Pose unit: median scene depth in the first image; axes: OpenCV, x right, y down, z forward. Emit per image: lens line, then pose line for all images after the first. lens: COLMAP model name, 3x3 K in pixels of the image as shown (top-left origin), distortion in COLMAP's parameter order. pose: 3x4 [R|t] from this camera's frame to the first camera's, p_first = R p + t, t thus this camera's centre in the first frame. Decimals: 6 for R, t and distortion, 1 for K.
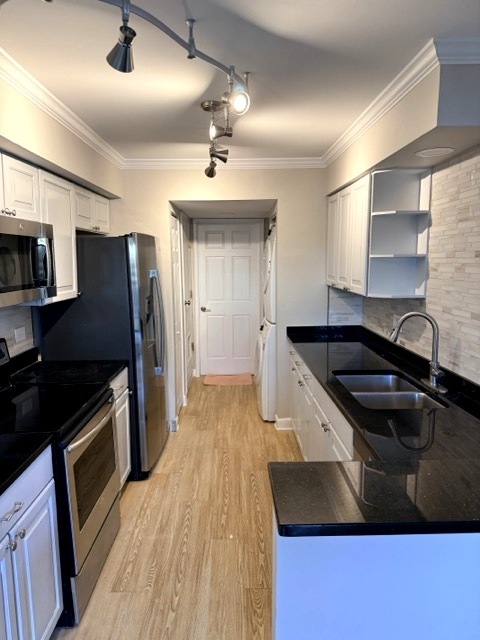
lens RADIAL K [[453.9, 0, 240.0], [0, 453.9, 320.0], [0, 0, 1]] dist [0.093100, -0.146496]
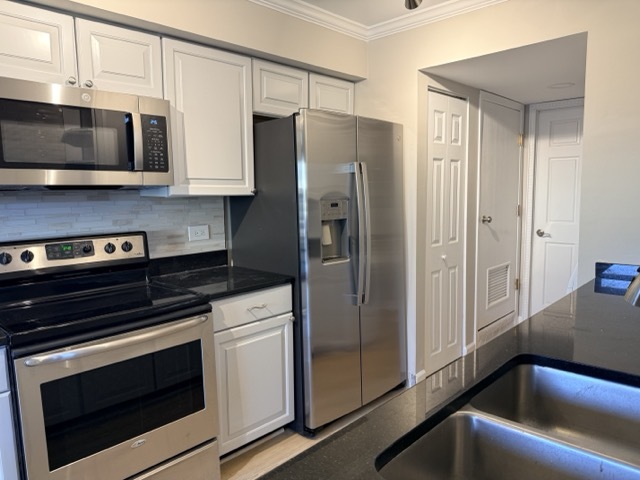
lens RADIAL K [[453.9, 0, 308.0], [0, 453.9, 242.1], [0, 0, 1]] dist [0.093100, -0.146496]
pose [[0.711309, 0.070330, -0.699352, 0.283855], [-0.083171, 0.996413, 0.015610, 0.014803], [0.697941, 0.047062, 0.714607, 0.426518]]
